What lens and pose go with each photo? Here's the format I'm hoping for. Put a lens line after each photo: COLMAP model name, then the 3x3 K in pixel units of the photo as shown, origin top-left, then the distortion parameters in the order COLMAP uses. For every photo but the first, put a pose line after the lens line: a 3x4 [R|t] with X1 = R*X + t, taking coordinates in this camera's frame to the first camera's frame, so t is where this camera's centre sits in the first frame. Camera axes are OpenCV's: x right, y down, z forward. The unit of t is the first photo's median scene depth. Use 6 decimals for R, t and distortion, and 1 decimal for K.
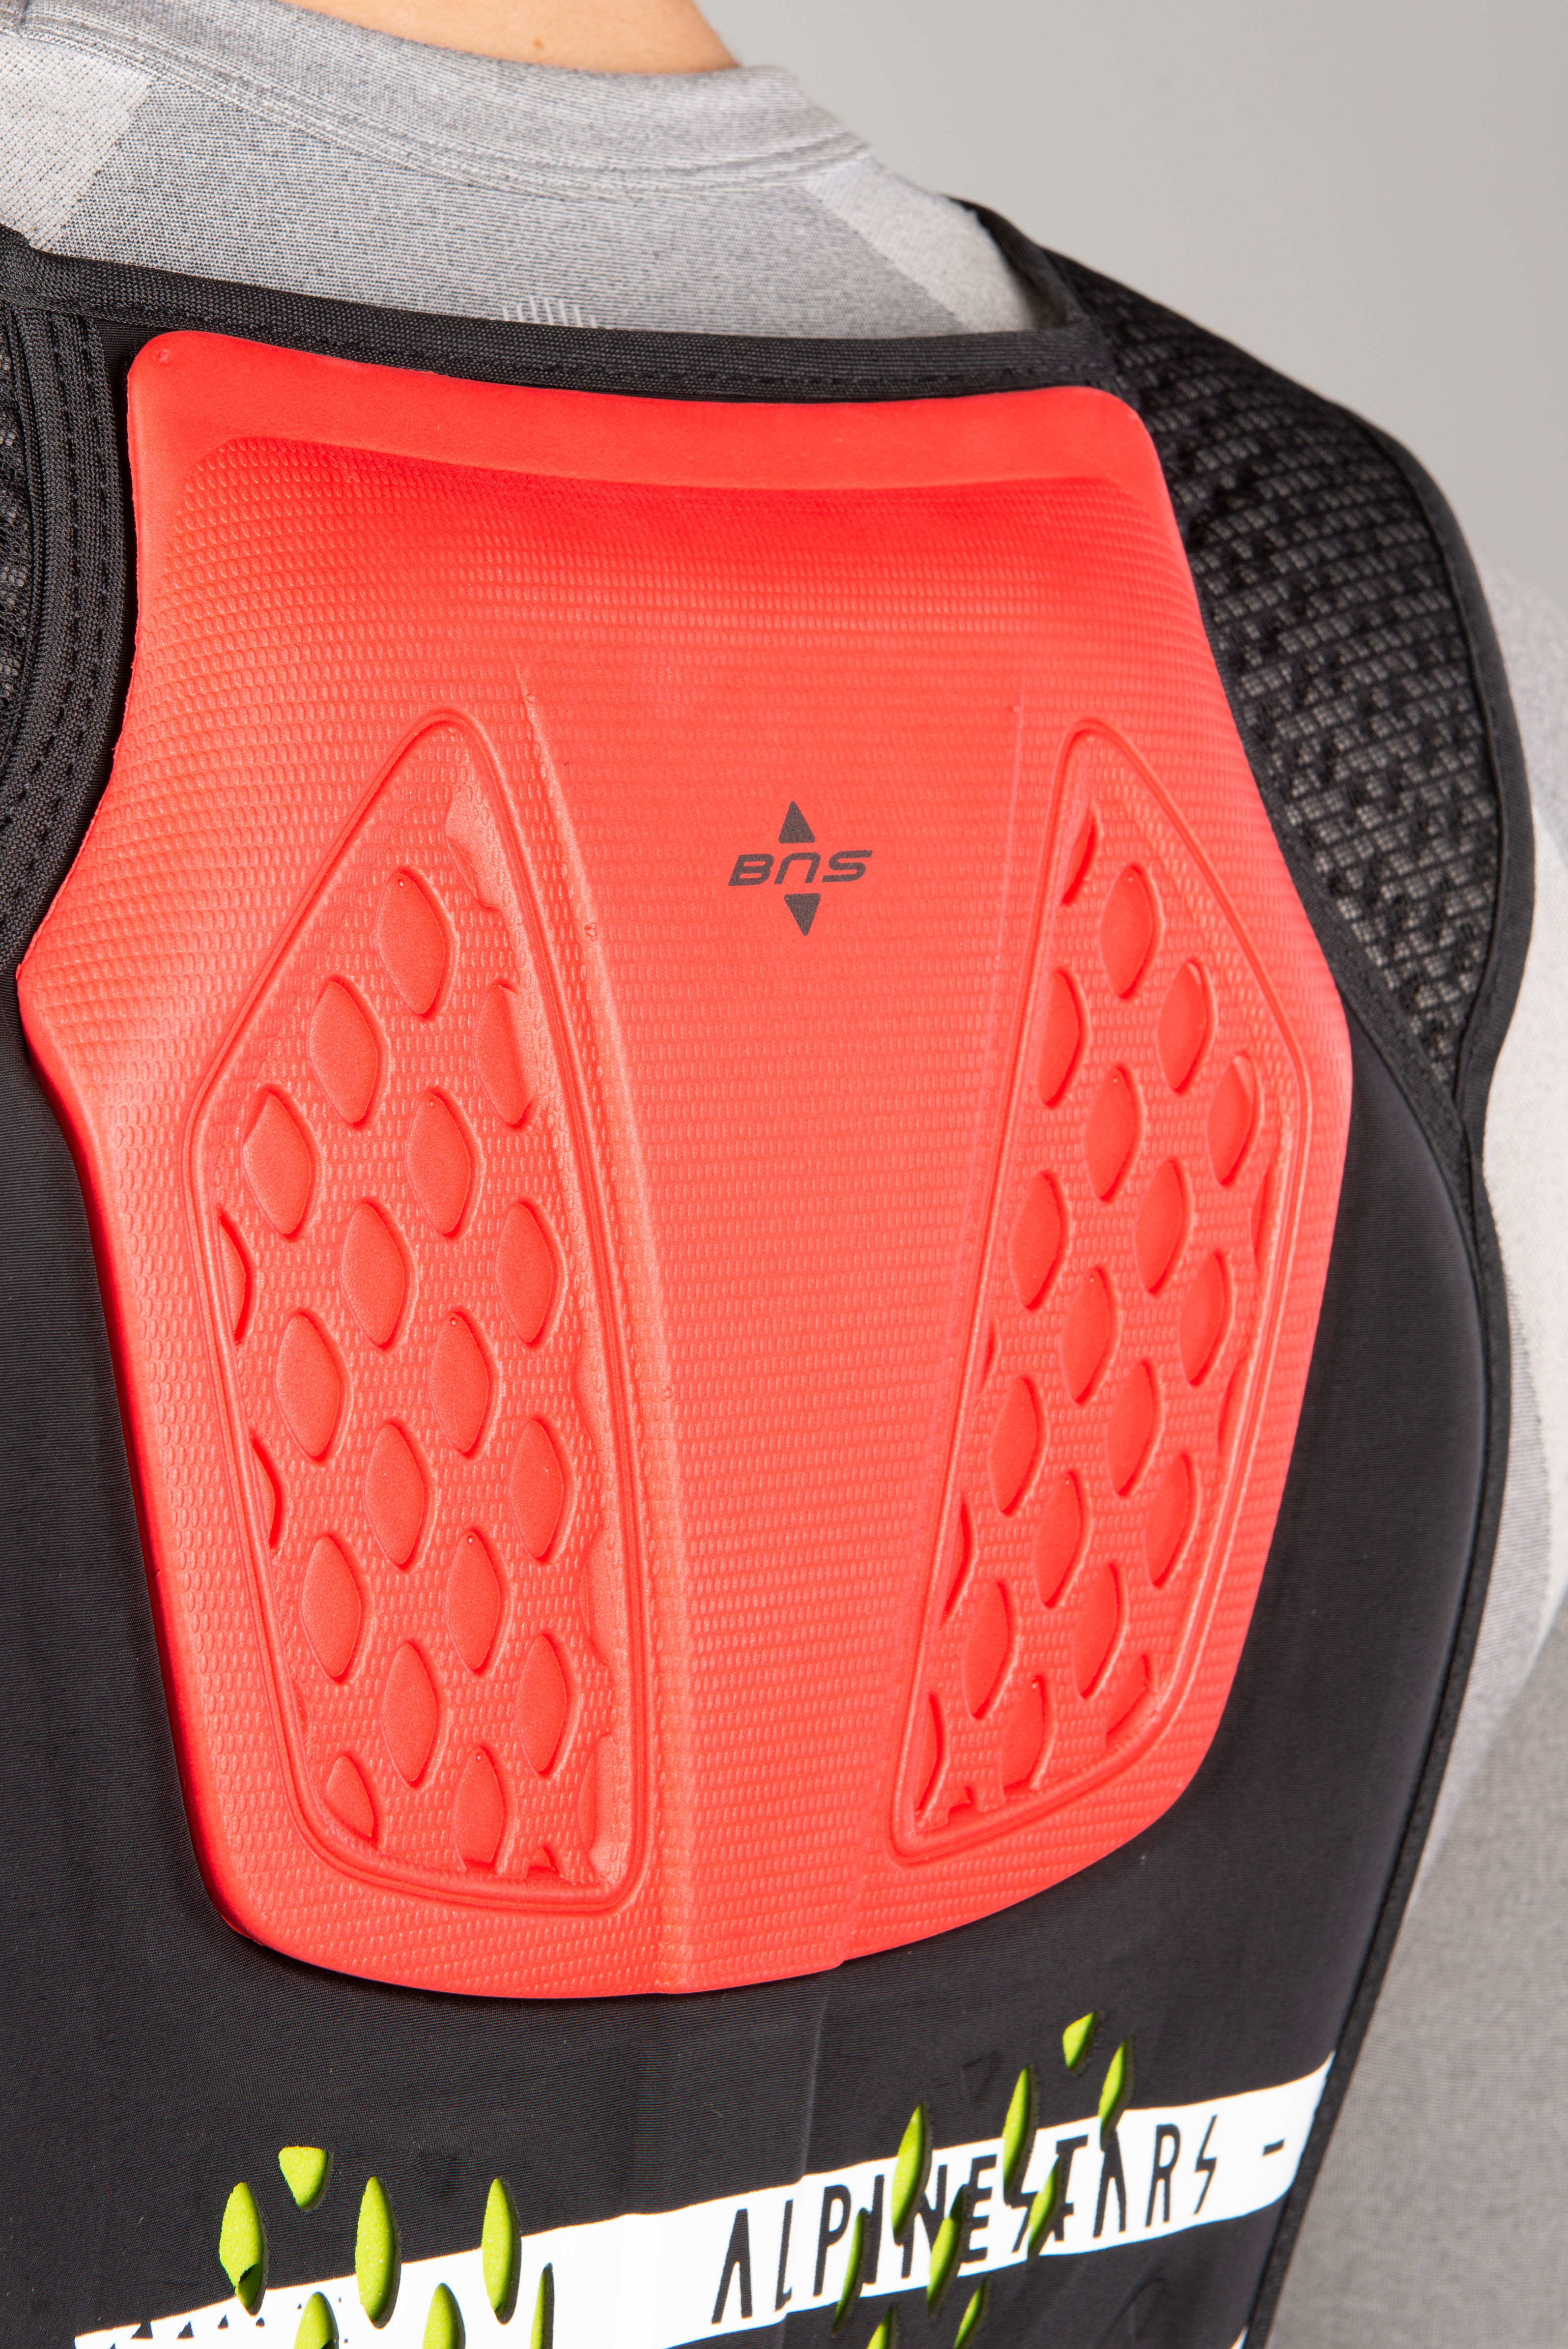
lens RADIAL K [[5868.2, 0, 785.4], [0, 5868.2, 1169.6], [0, 0, 1]] dist [0.312782, 0.000000]
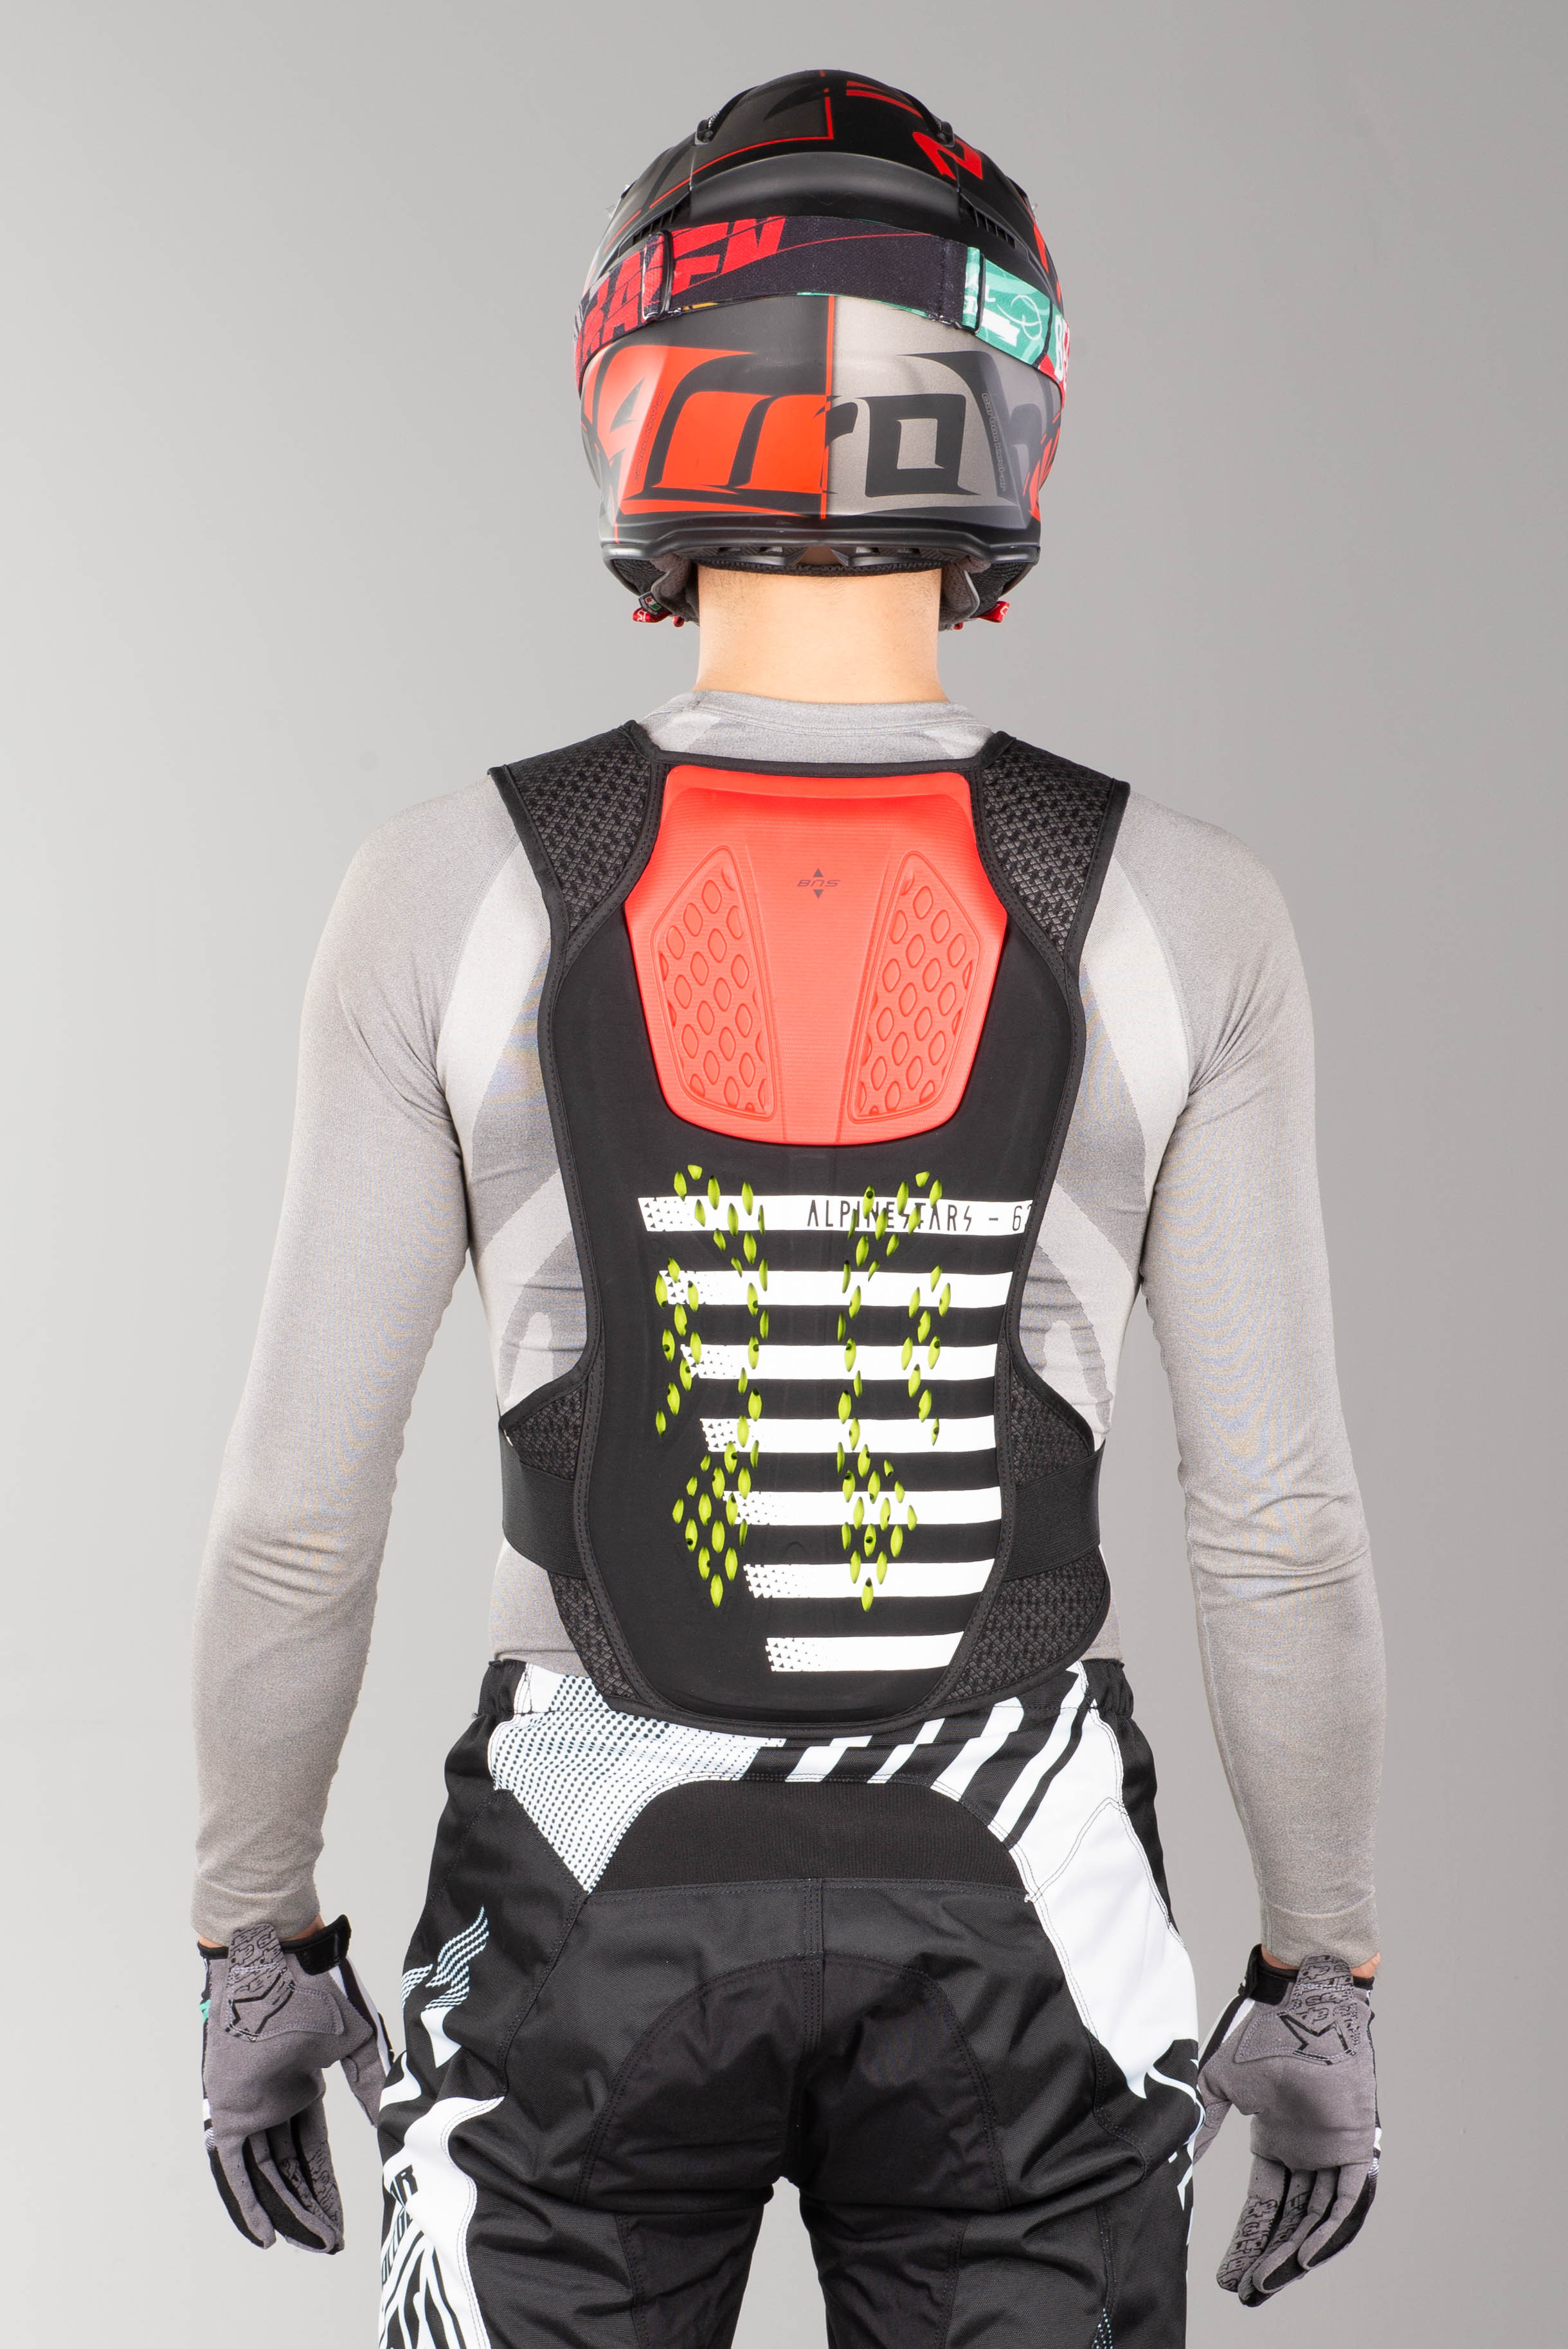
lens RADIAL K [[5867.8, 0, 783.6], [0, 5867.8, 1181.9], [0, 0, 1]] dist [0.312782, 0.000000]
pose [[0.768495, -0.003539, -0.639846, 2.613935], [-0.070726, 0.993387, -0.090441, 0.532892], [0.635935, 0.114758, 0.763163, -2.183477]]
